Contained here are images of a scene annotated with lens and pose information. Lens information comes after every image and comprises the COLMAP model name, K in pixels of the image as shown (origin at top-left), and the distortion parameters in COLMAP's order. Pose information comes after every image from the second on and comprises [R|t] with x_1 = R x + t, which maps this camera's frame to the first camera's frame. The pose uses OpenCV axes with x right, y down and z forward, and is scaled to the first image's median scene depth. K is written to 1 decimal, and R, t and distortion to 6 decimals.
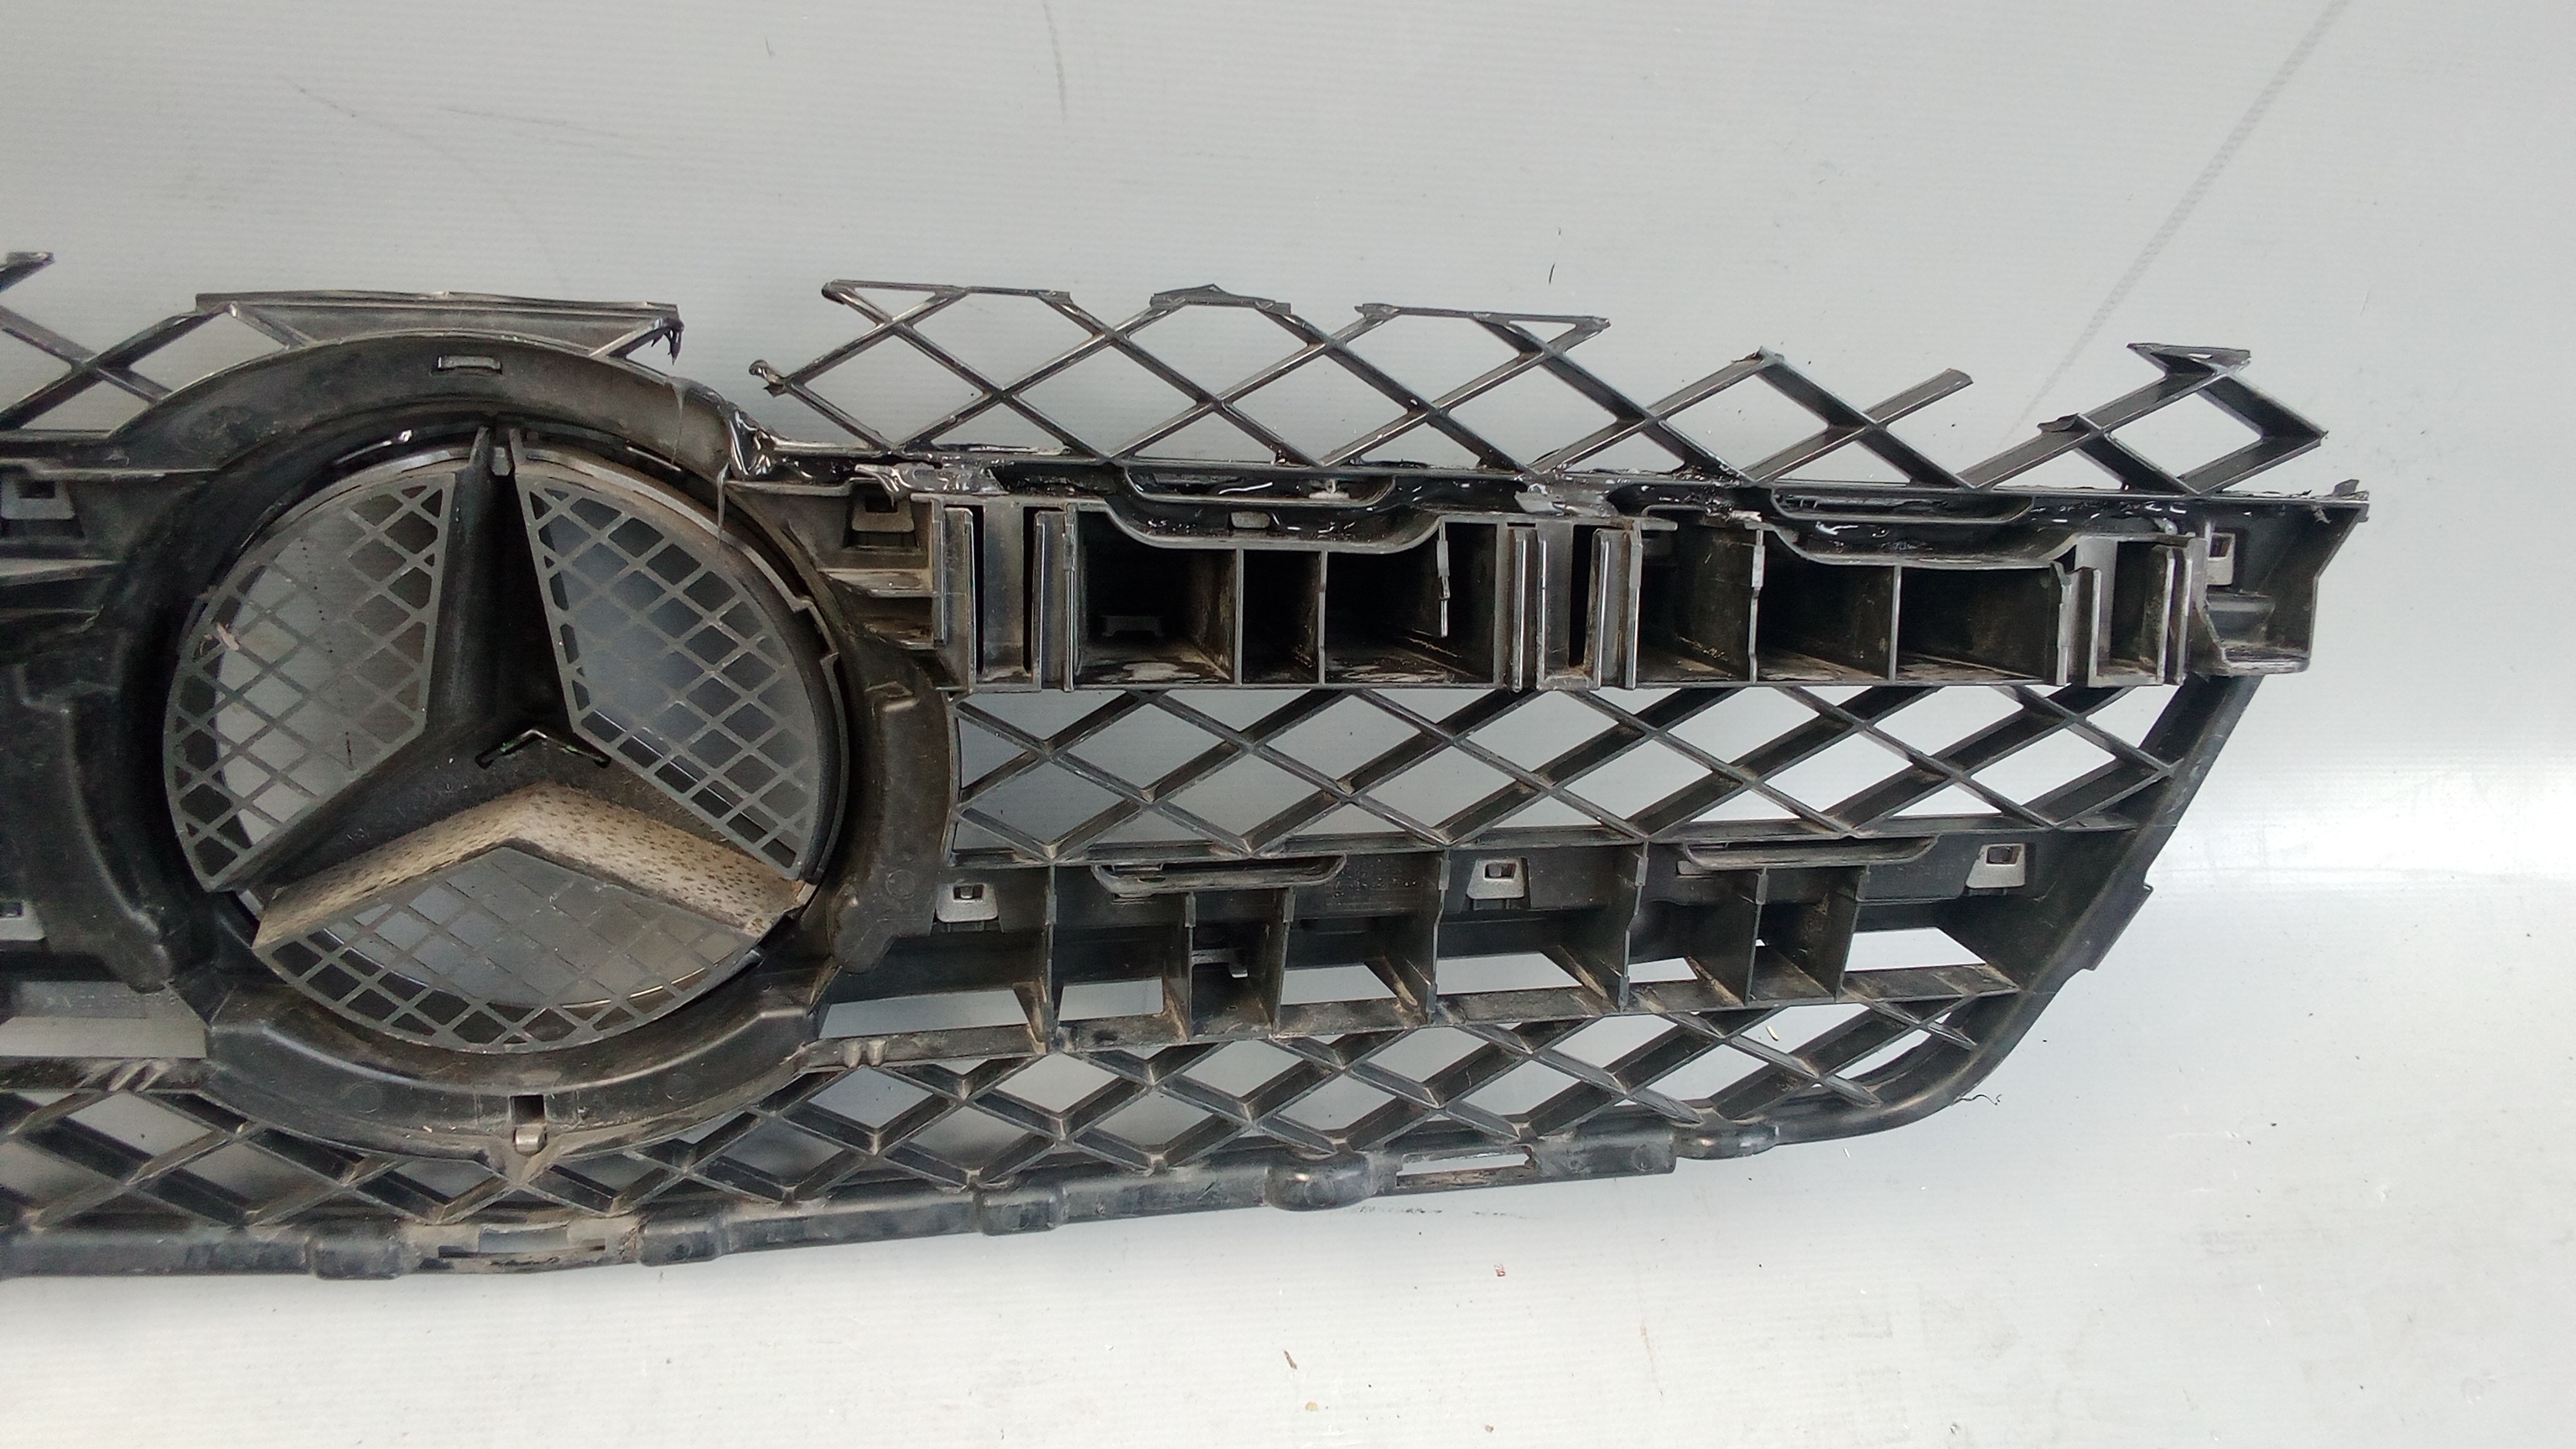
lens RADIAL K [[2146.4, 0, 1305.8], [0, 2146.4, 743.8], [0, 0, 1]] dist [0.013452, -0.018411]
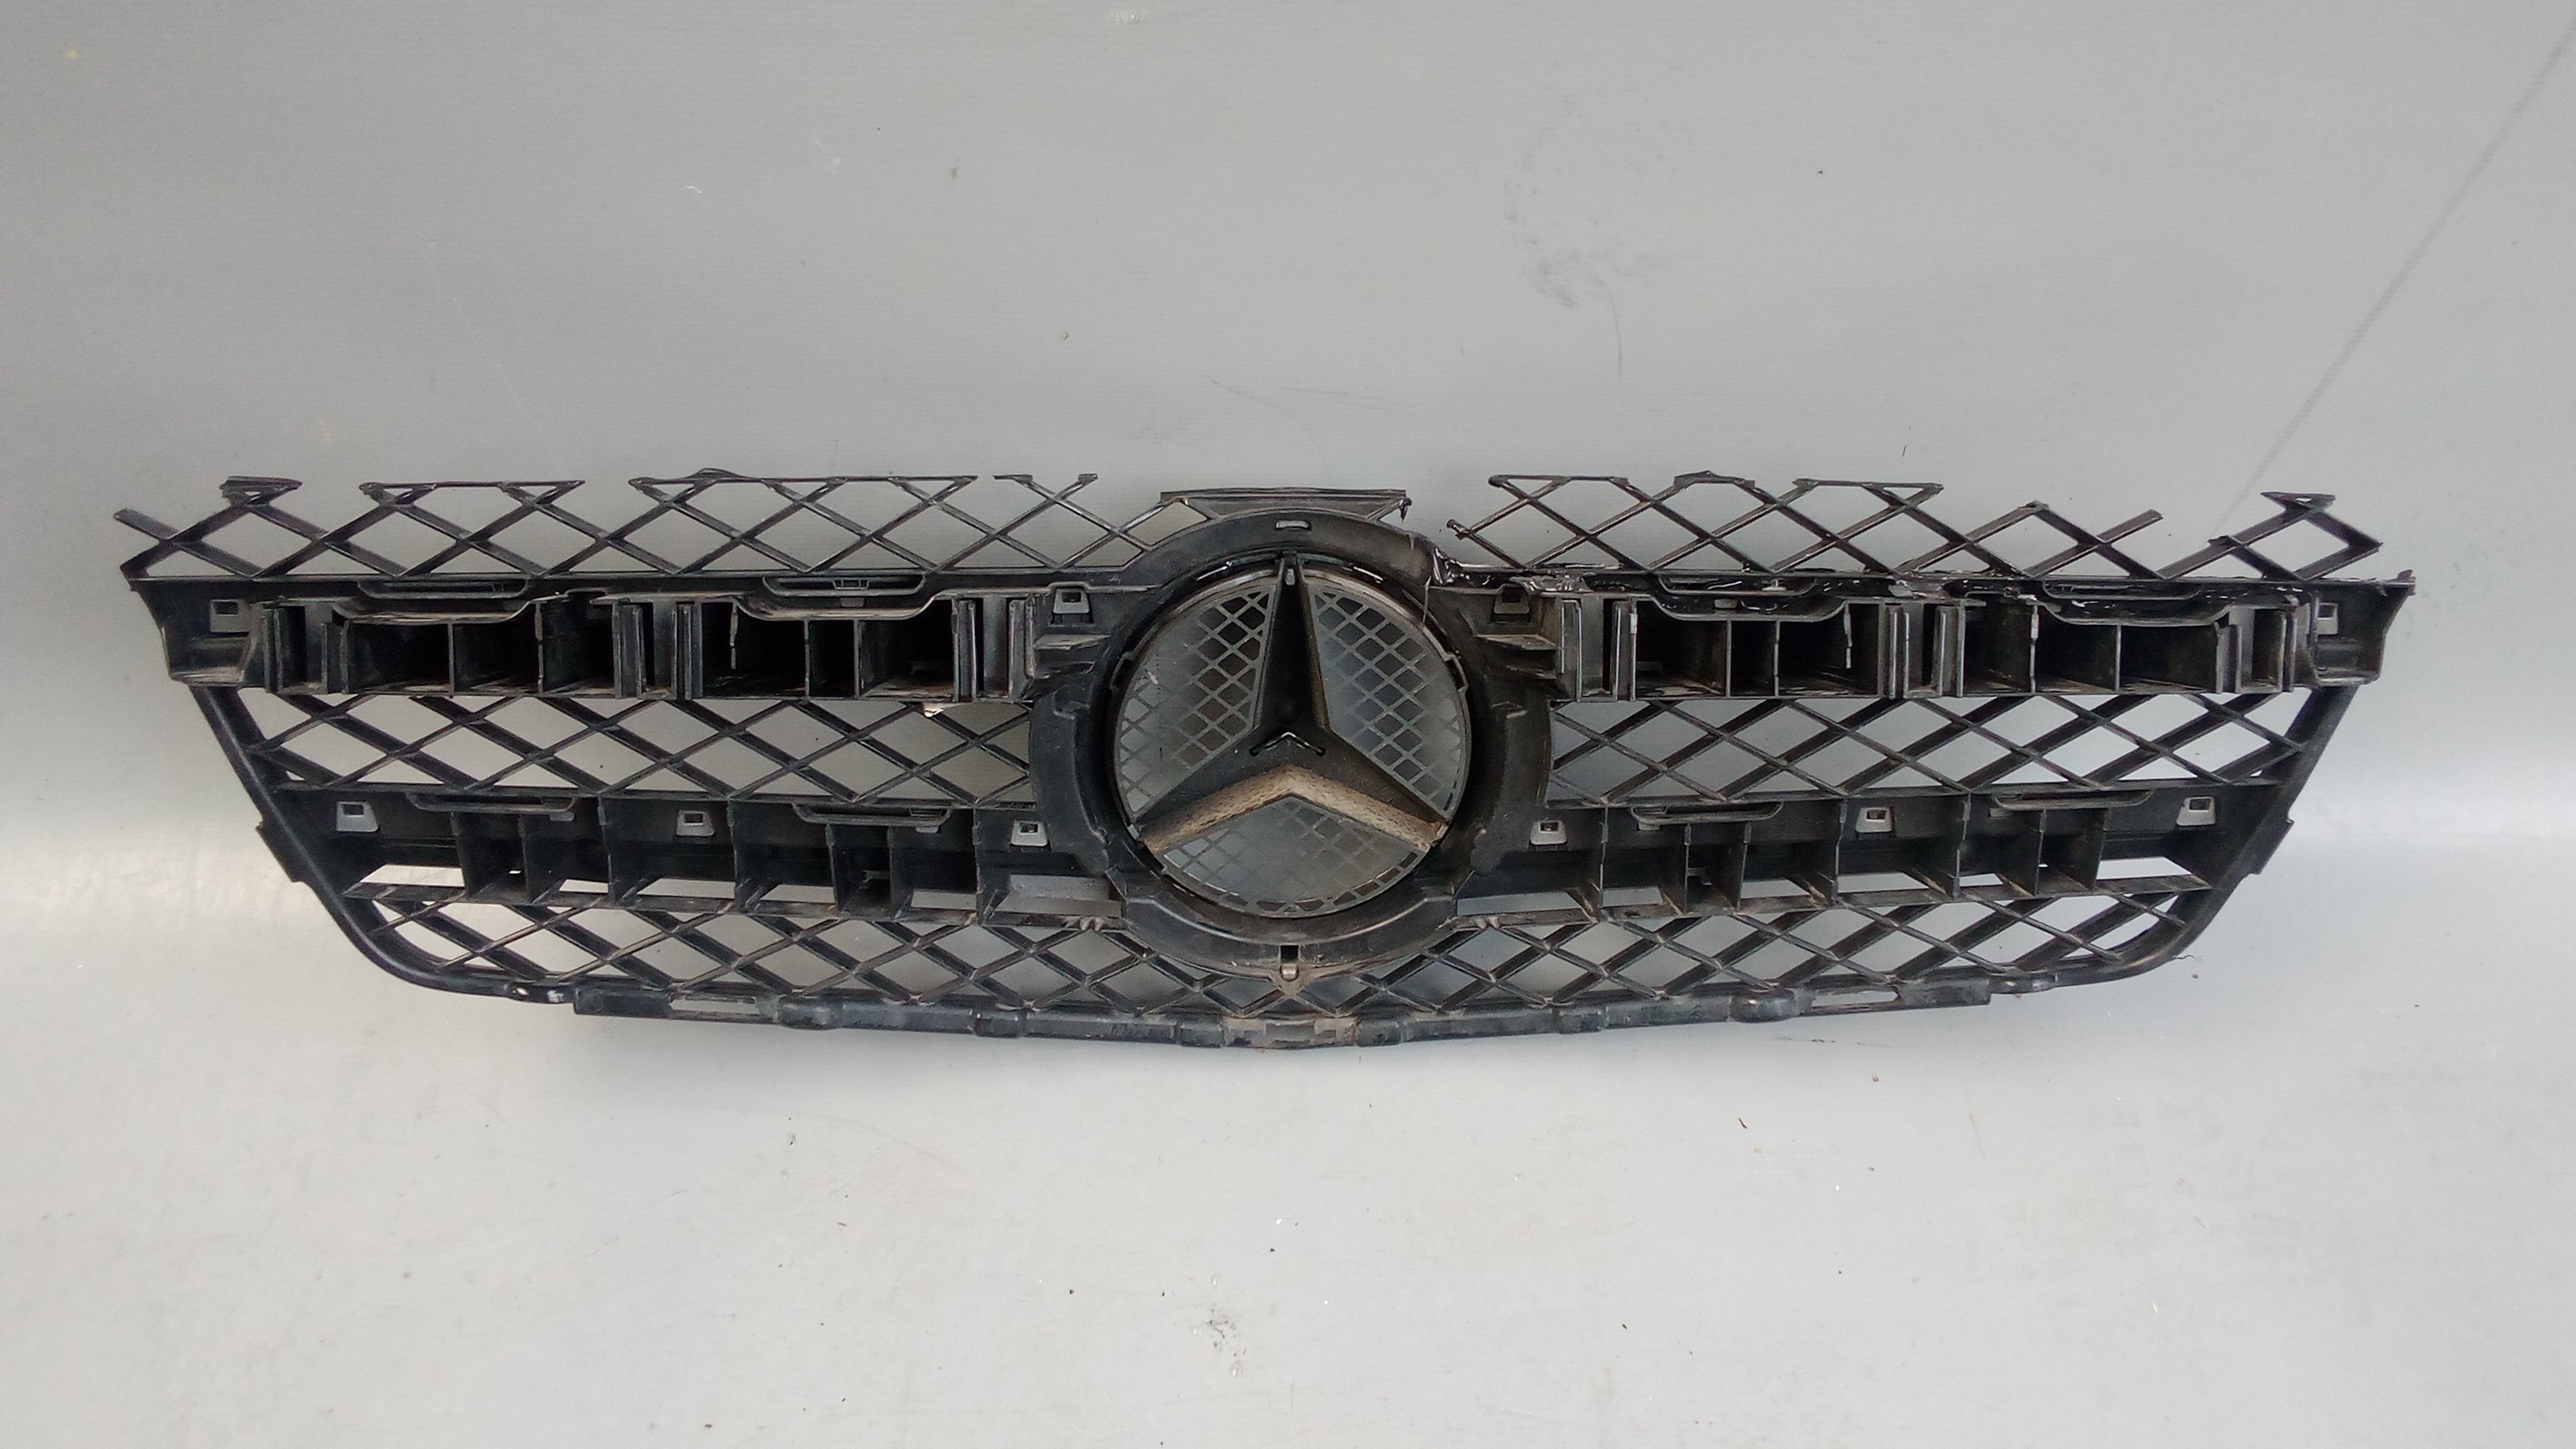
lens RADIAL K [[2036.1, 0, 1313.0], [0, 2036.1, 714.7], [0, 0, 1]] dist [0.036431, -0.071158]
pose [[0.989419, -0.006839, -0.144923, -0.114424], [0.000024, 0.998896, -0.046976, 0.059288], [0.145084, 0.046476, 0.988327, -0.637790]]
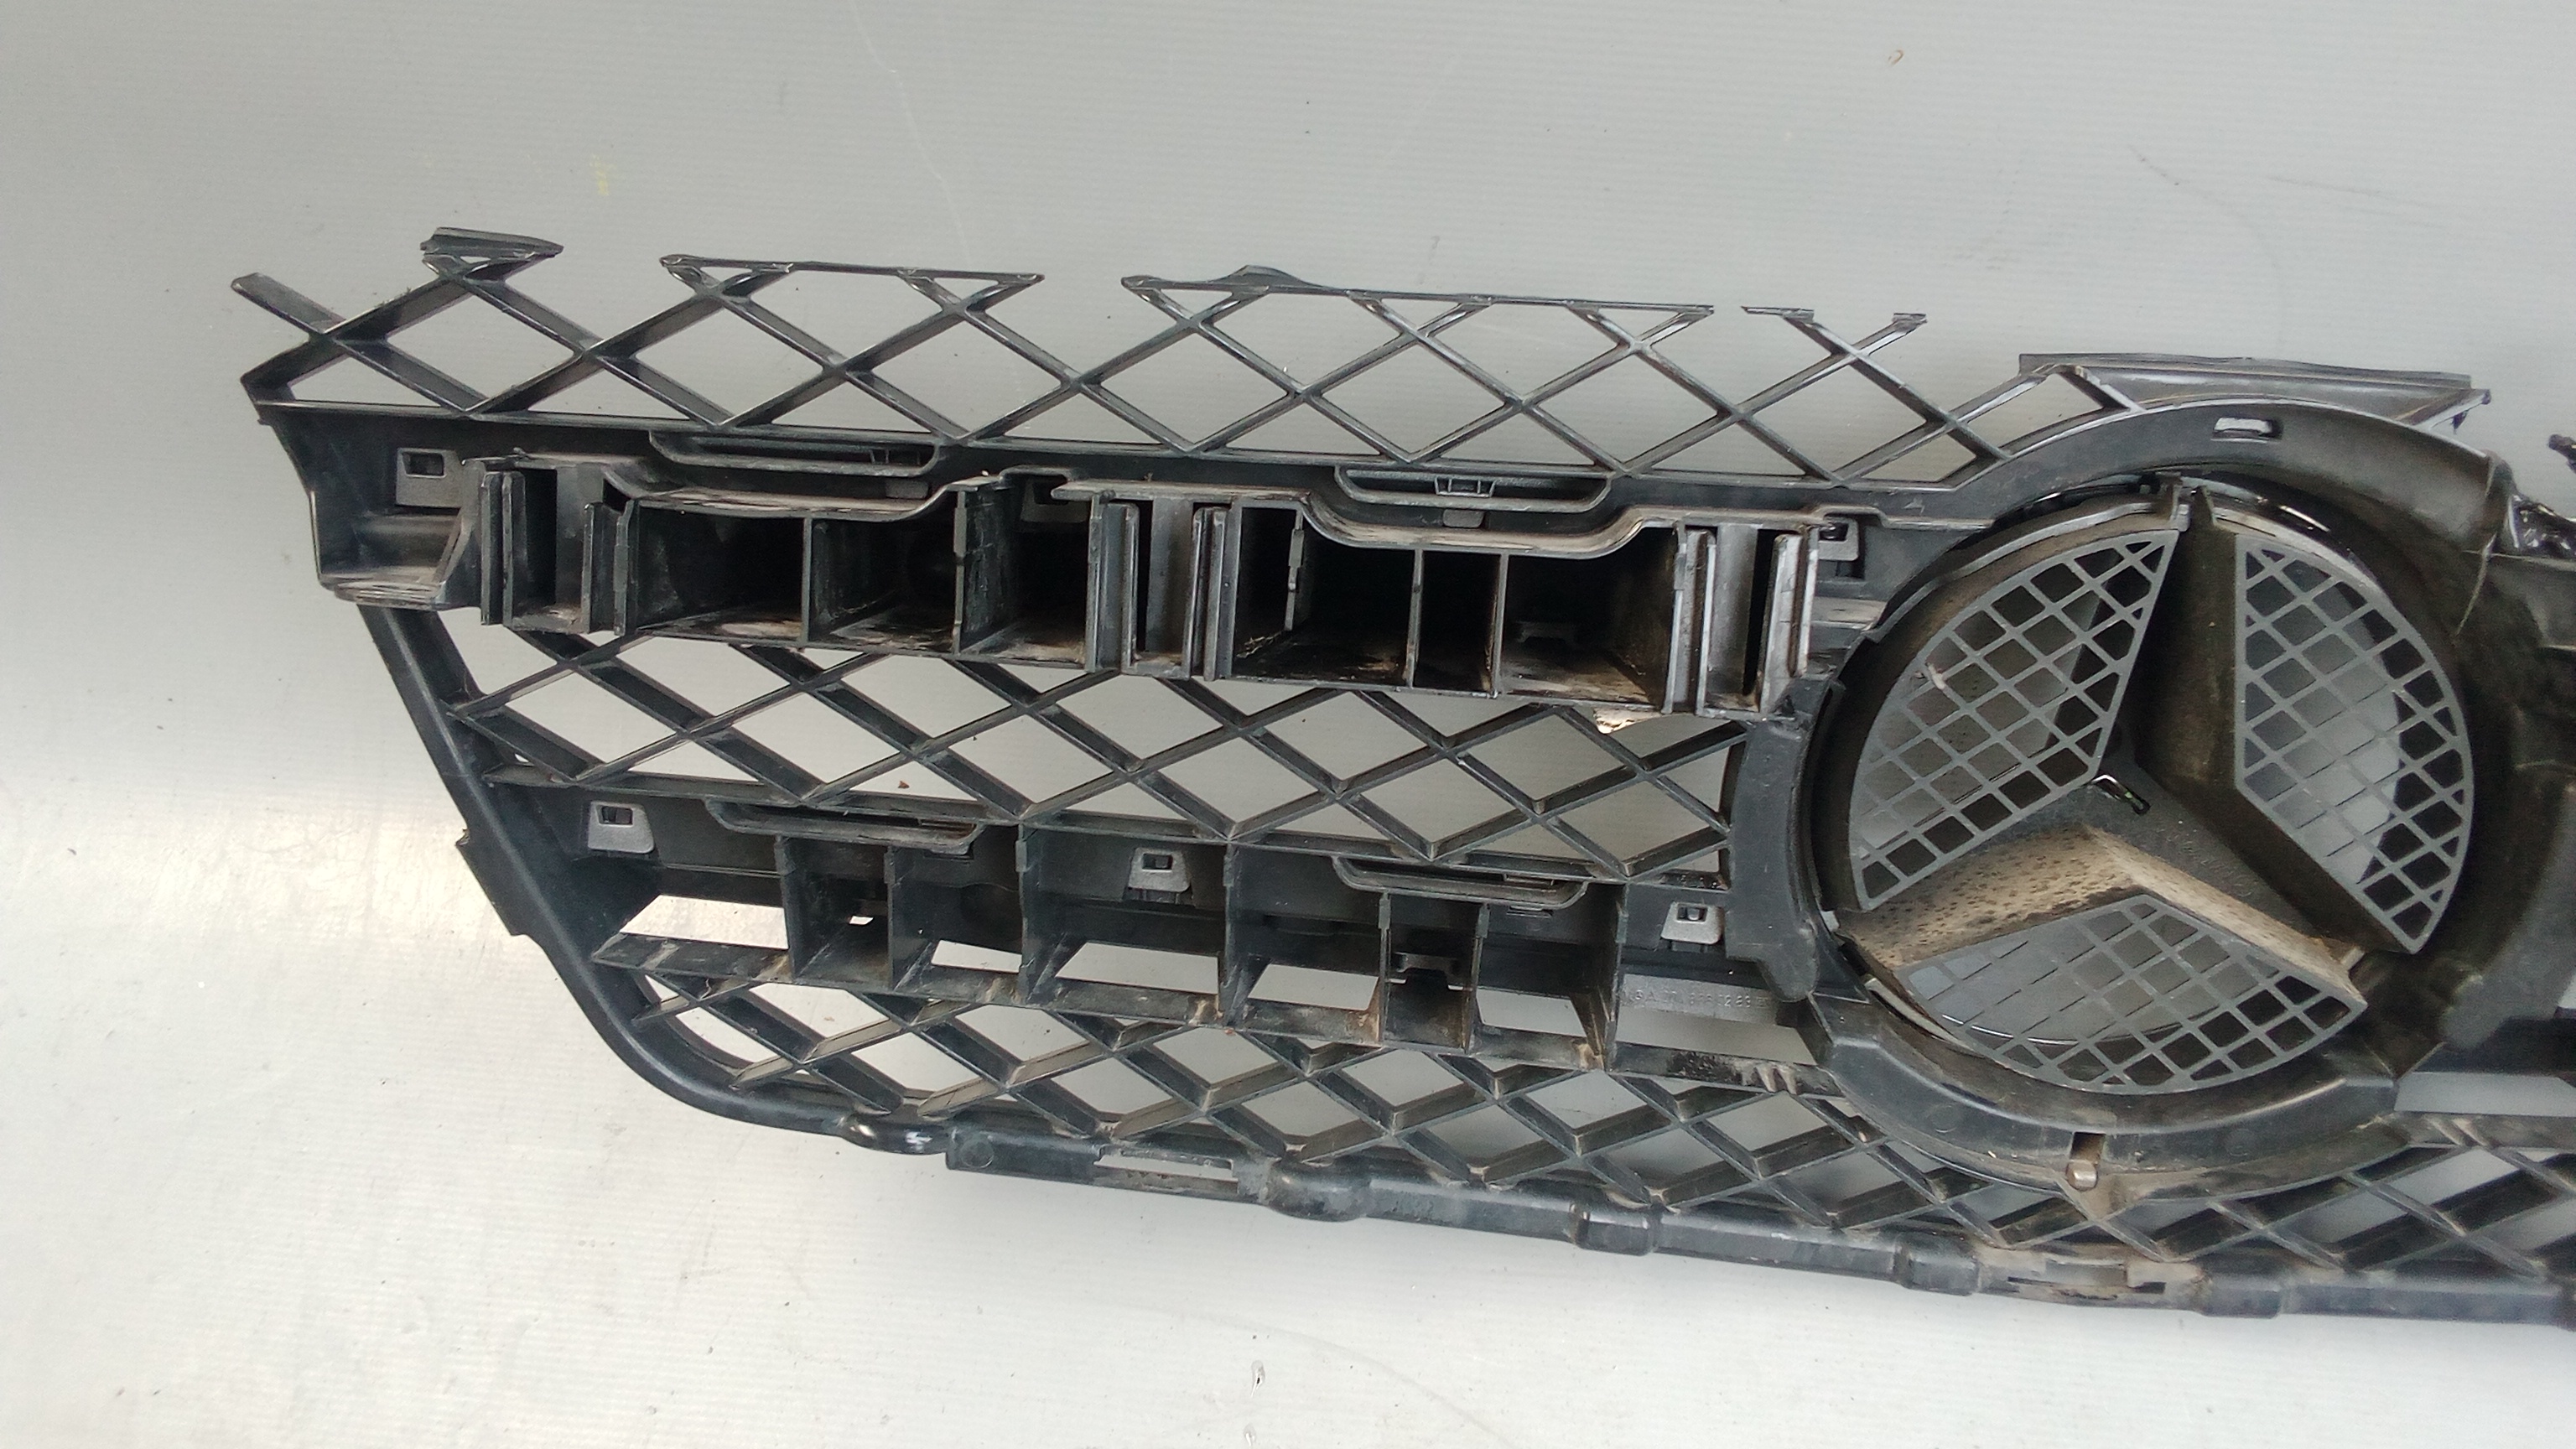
lens RADIAL K [[2036.1, 0, 1298.7], [0, 2036.1, 721.0], [0, 0, 1]] dist [0.036431, -0.071158]
pose [[0.968081, 0.070736, -0.240449, -0.535216], [-0.071937, 0.997402, 0.003791, -0.008890], [0.240092, 0.013627, 0.970654, -0.039832]]
